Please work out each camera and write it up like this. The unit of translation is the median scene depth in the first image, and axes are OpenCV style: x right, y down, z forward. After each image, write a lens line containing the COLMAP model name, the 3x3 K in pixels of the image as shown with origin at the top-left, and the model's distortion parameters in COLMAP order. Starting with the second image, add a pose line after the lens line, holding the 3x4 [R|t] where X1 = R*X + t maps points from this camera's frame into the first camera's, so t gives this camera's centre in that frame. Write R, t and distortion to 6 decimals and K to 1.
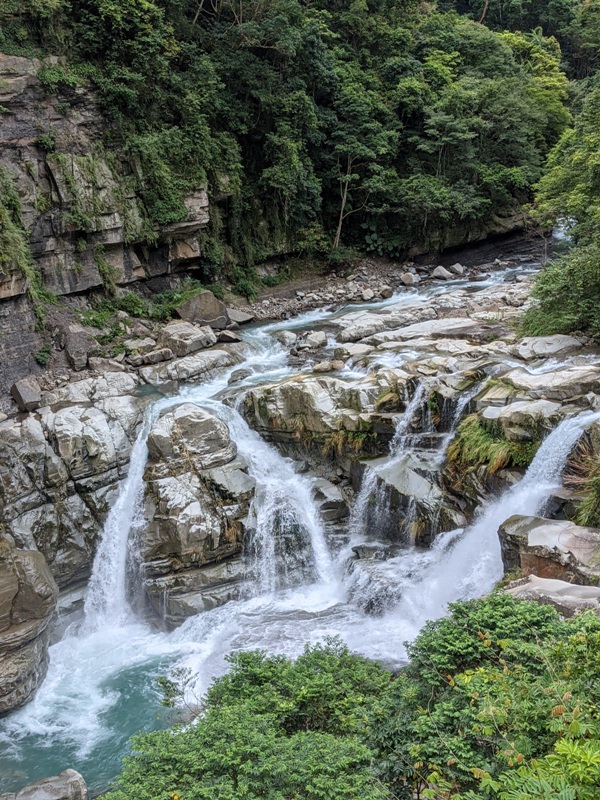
lens RADIAL K [[991.2, 0, 300.0], [0, 991.2, 400.0], [0, 0, 1]] dist [0.146985, -0.425524]
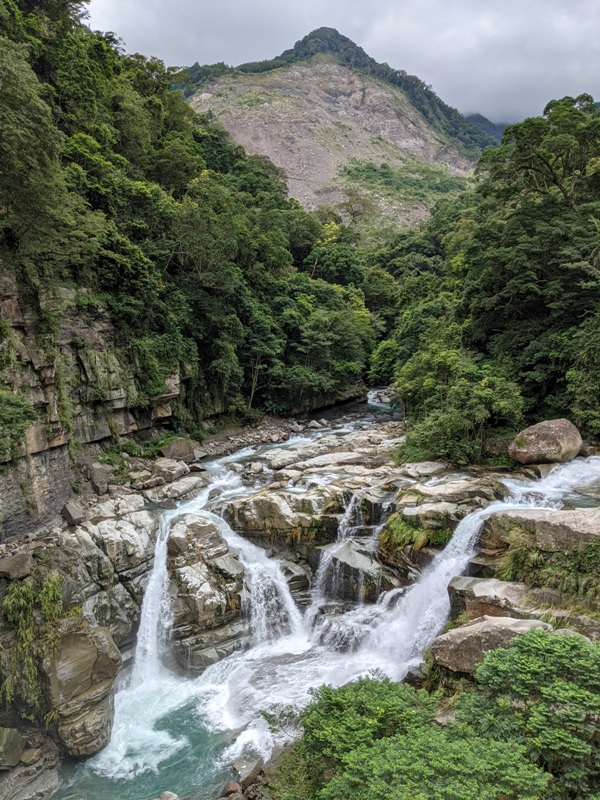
lens RADIAL K [[627.2, 0, 308.0], [0, 627.2, 402.0], [0, 0, 1]] dist [0.092985, -0.166177]
pose [[0.973295, -0.003667, 0.229527, -0.159183], [0.040708, 0.986782, -0.156856, -0.006766], [-0.225918, 0.162010, 0.960580, 0.028544]]
